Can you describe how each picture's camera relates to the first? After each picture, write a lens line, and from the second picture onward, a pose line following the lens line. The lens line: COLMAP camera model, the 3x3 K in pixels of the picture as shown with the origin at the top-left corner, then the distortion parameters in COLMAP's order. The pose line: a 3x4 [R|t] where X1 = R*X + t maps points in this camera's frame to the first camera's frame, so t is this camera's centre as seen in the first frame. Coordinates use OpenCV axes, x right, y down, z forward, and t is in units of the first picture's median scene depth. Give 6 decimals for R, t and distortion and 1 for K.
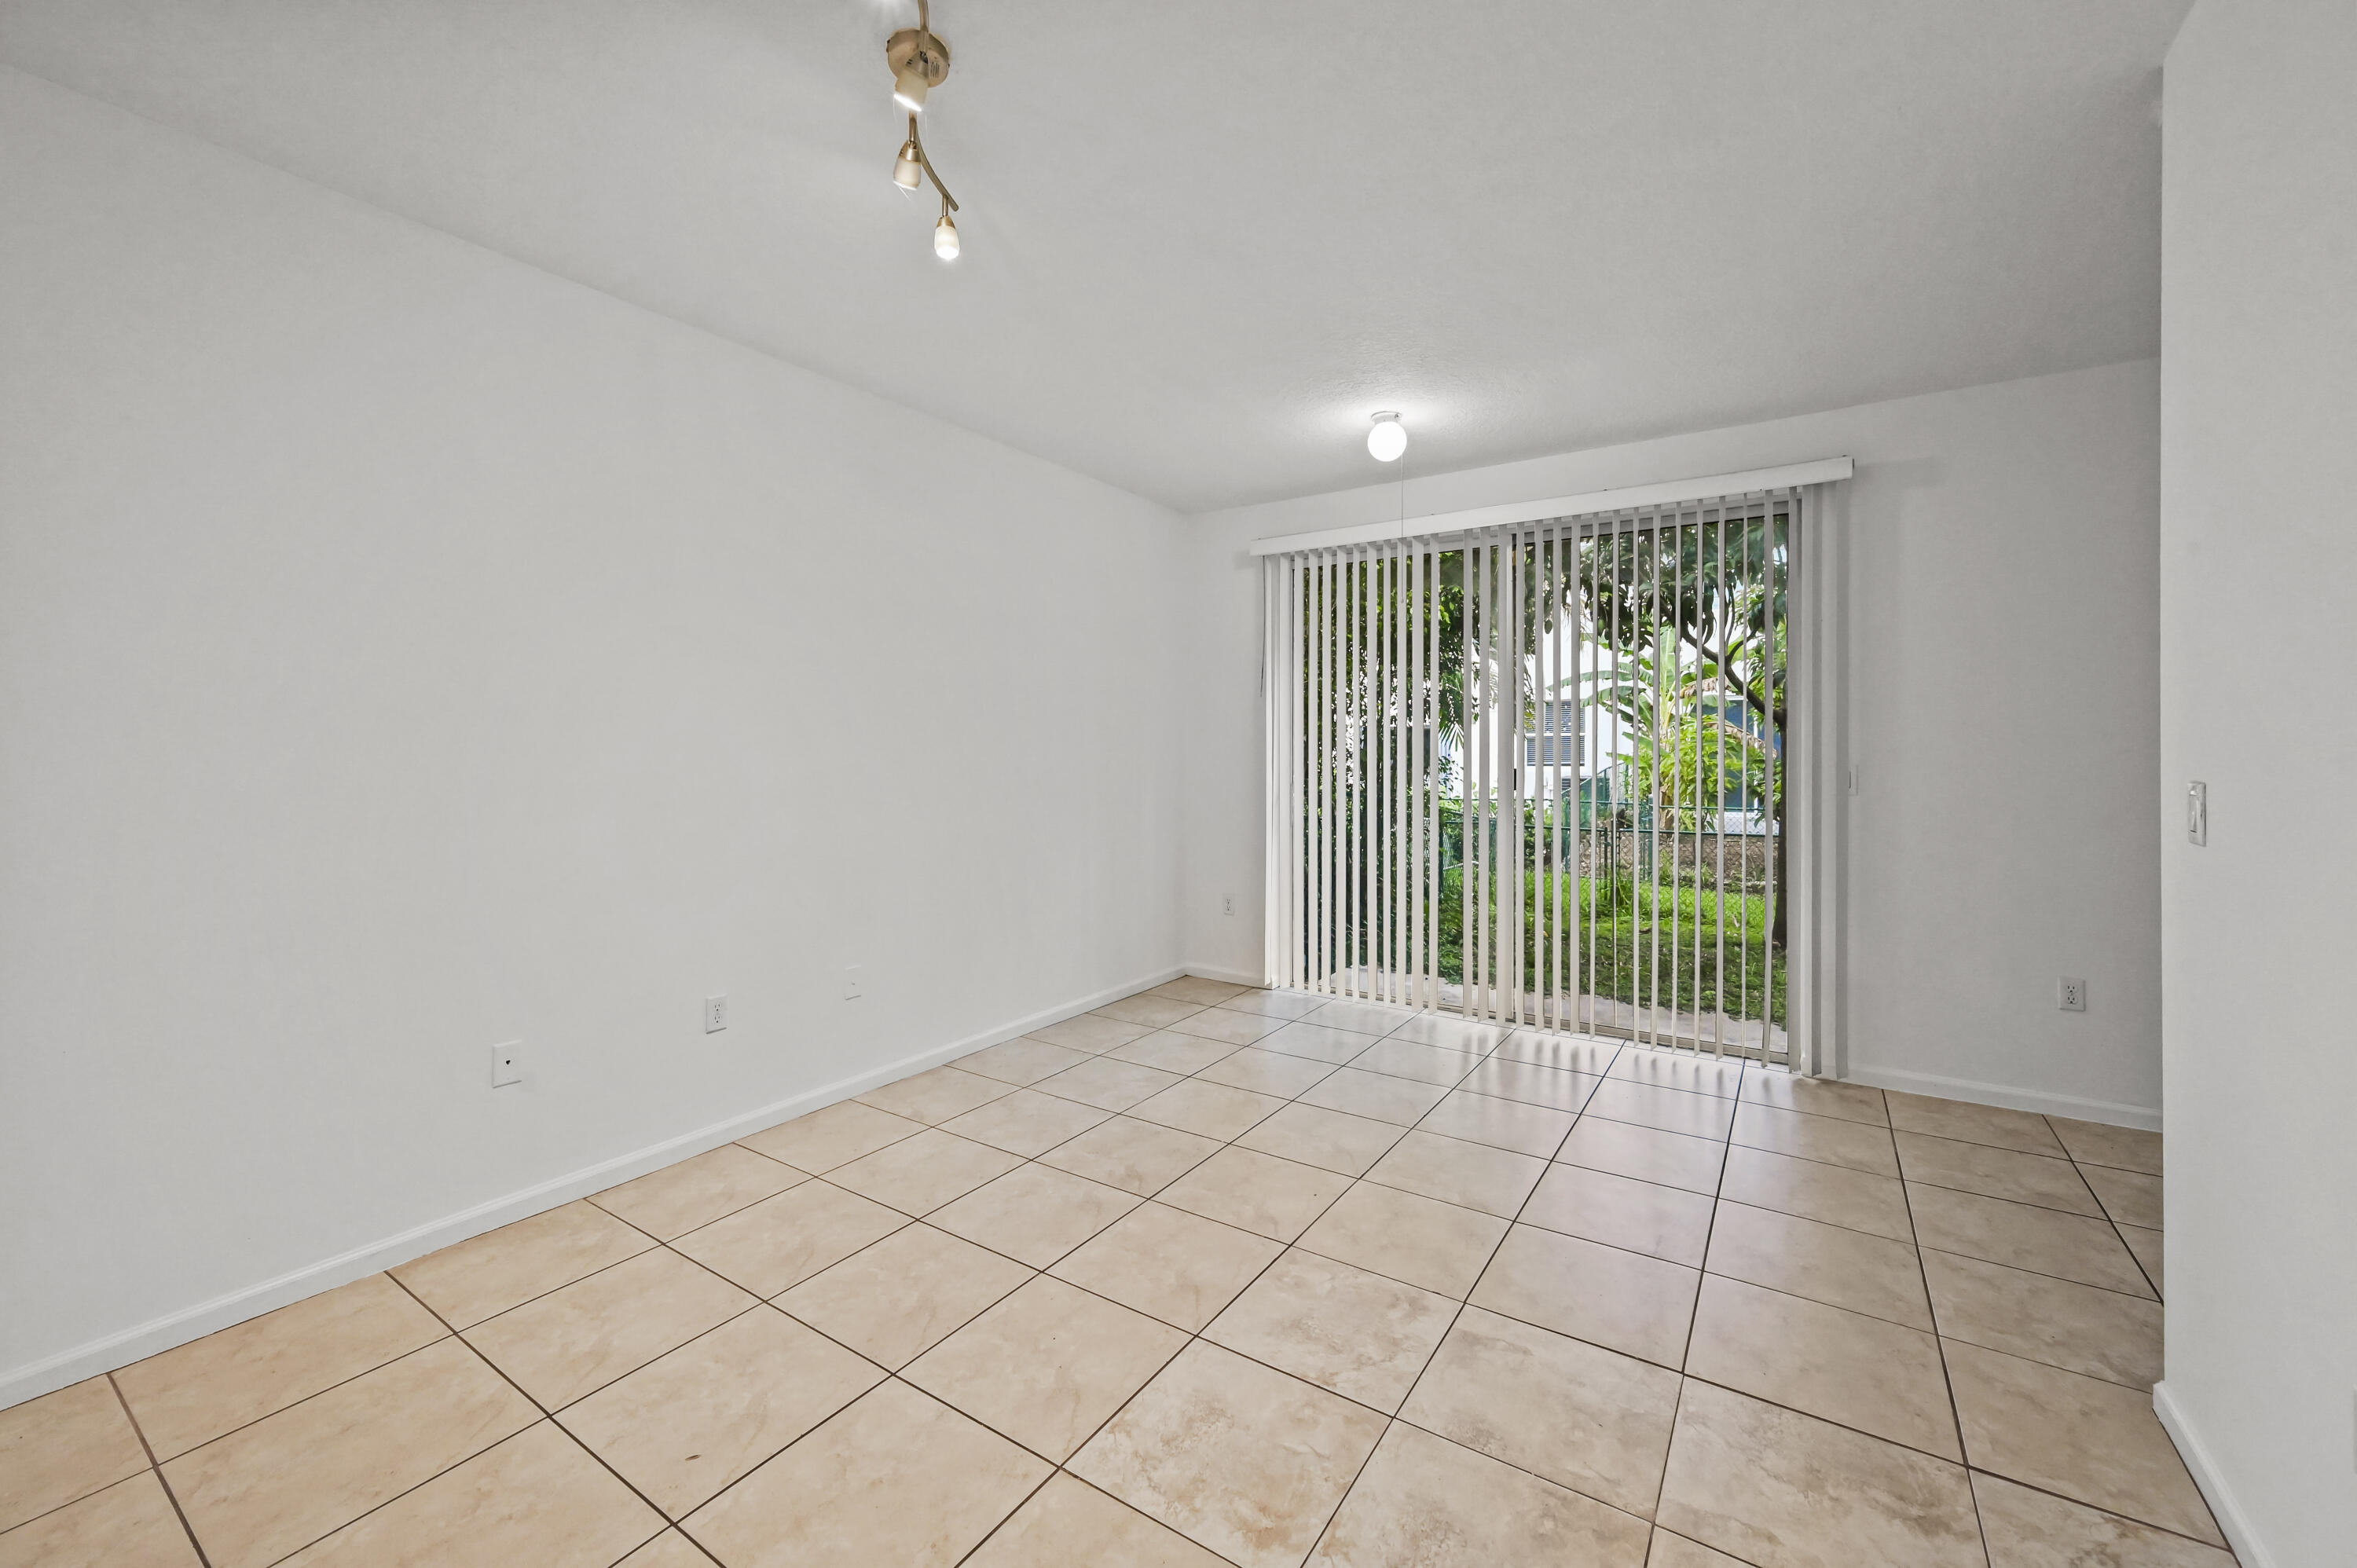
lens RADIAL K [[938.2, 0, 1177.4], [0, 938.2, 766.0], [0, 0, 1]] dist [-0.001906, 0.000026]
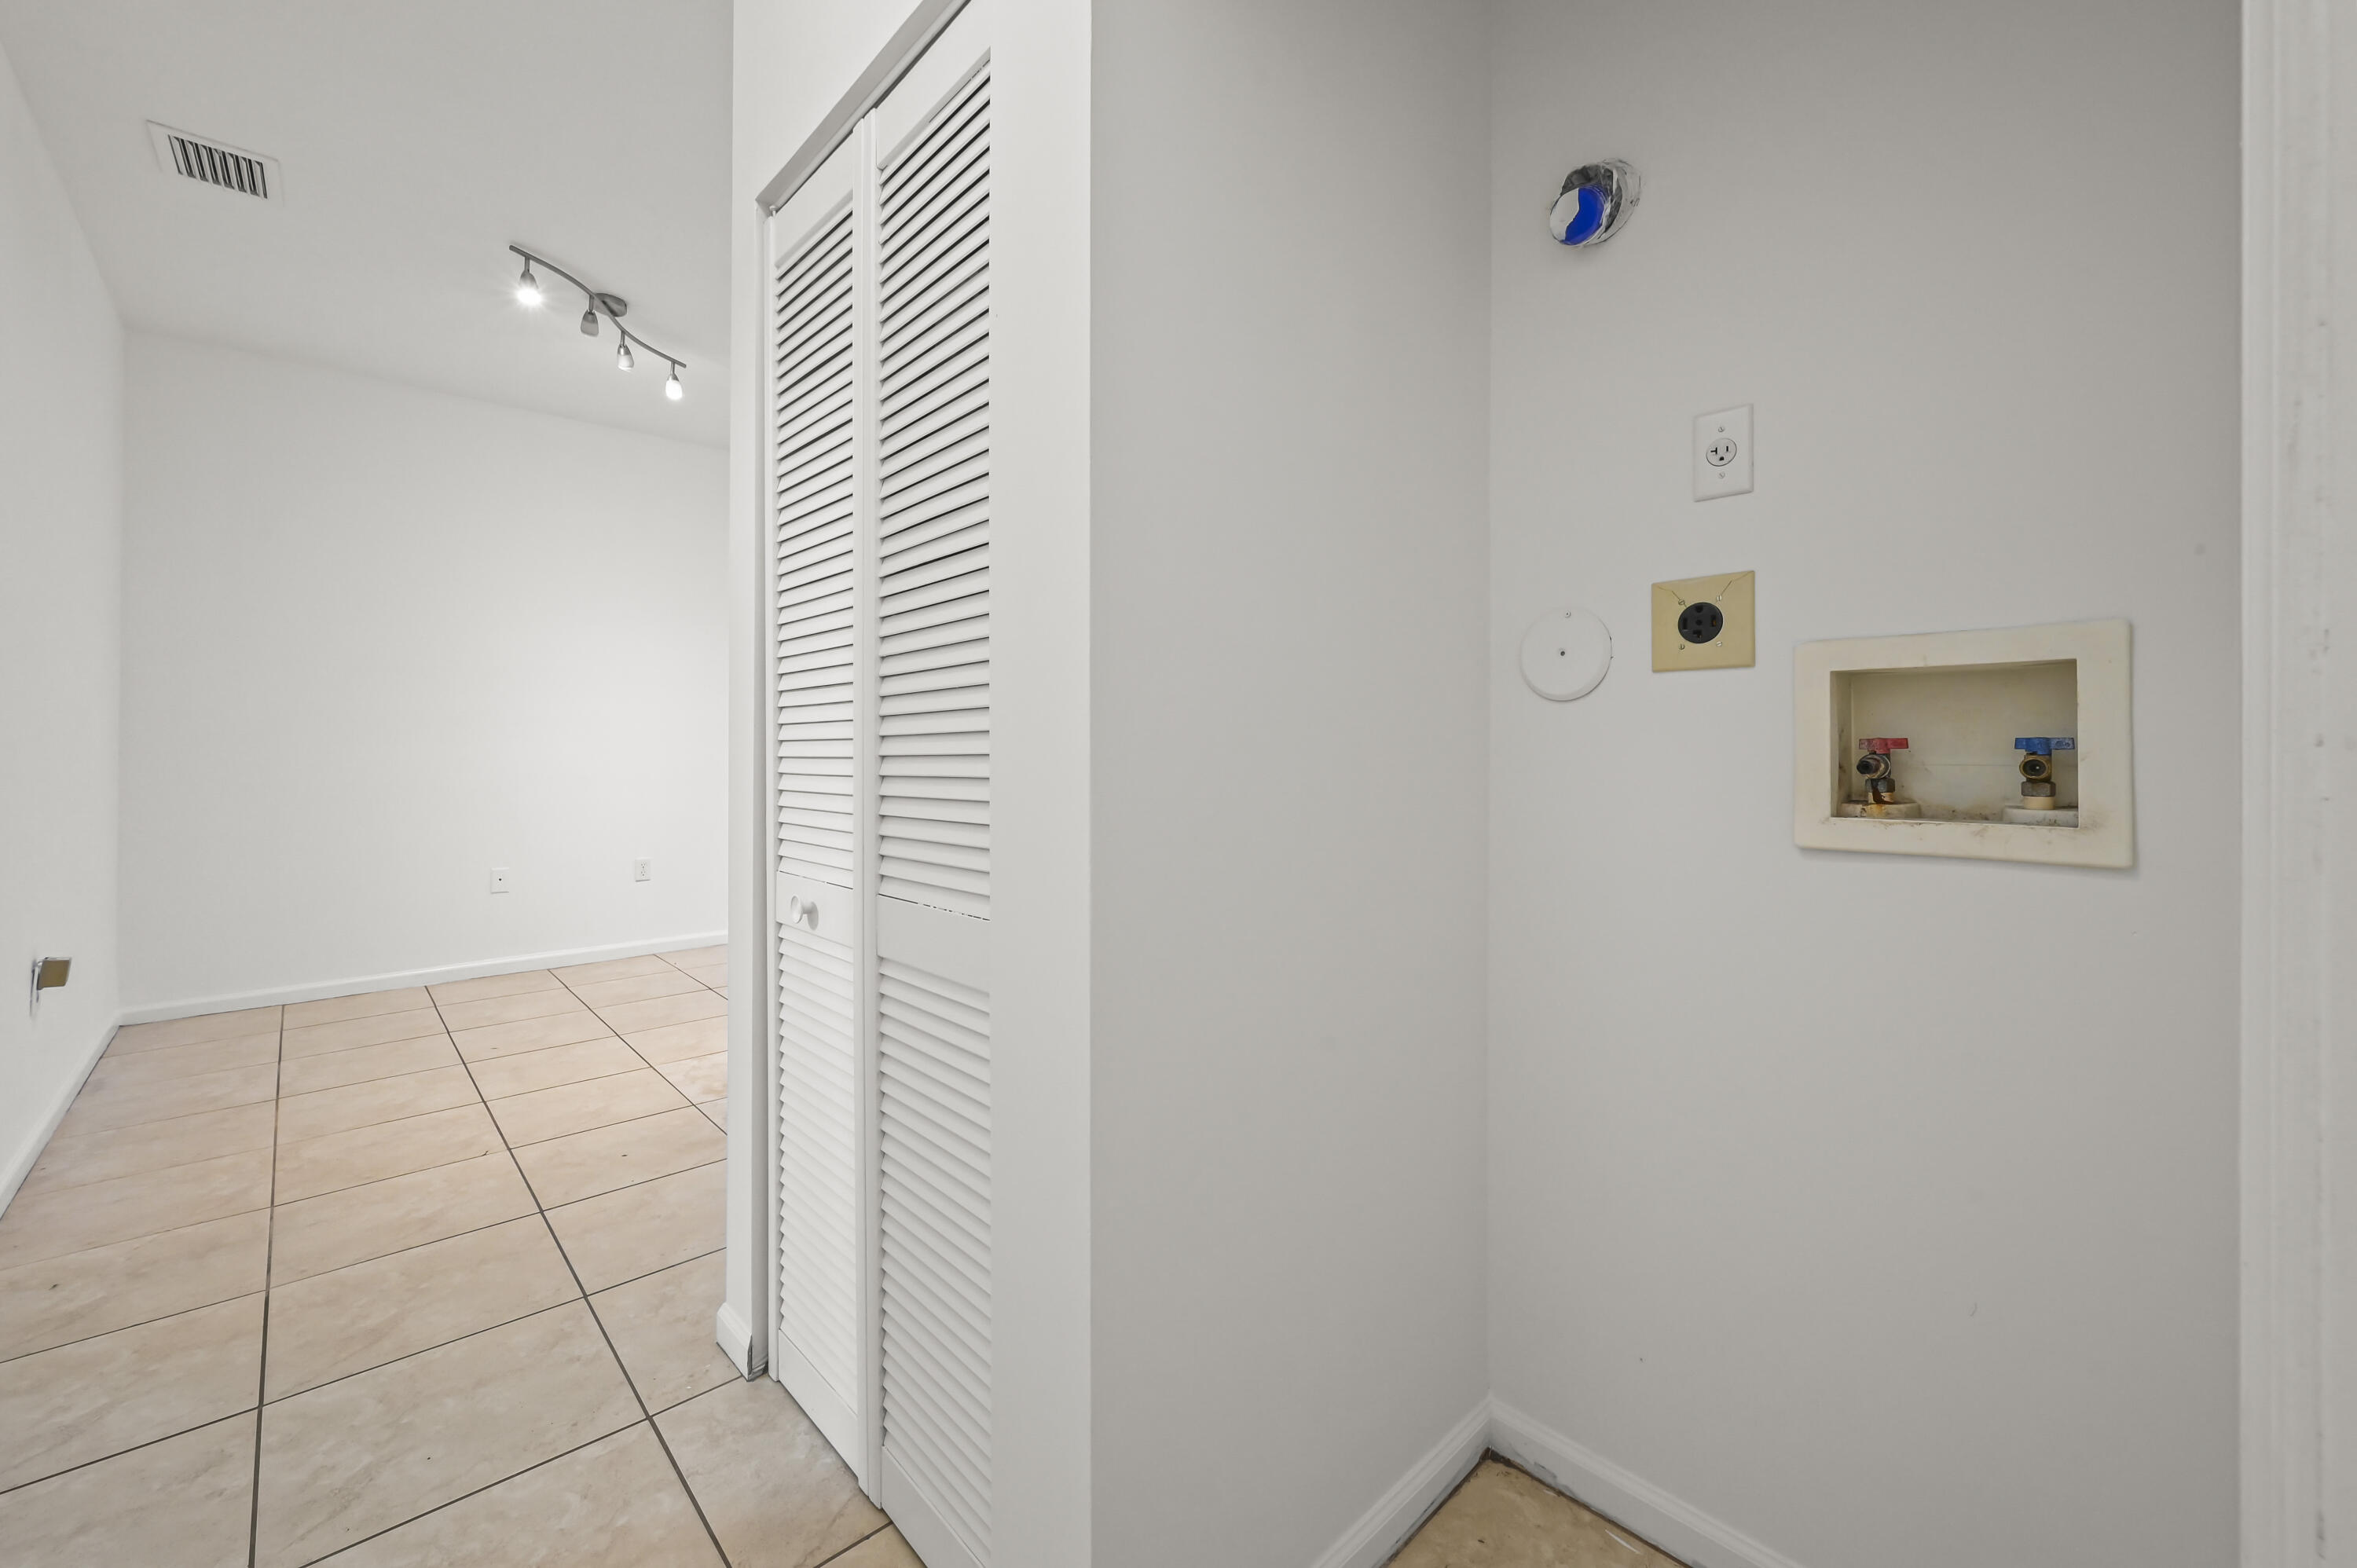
lens RADIAL K [[938.2, 0, 1182.3], [0, 938.2, 763.9], [0, 0, 1]] dist [-0.001906, 0.000026]
pose [[0.972944, 0.003852, -0.231008, 0.893316], [-0.004375, 0.999989, -0.001752, 0.103586], [0.230999, 0.002716, 0.972950, -0.377114]]
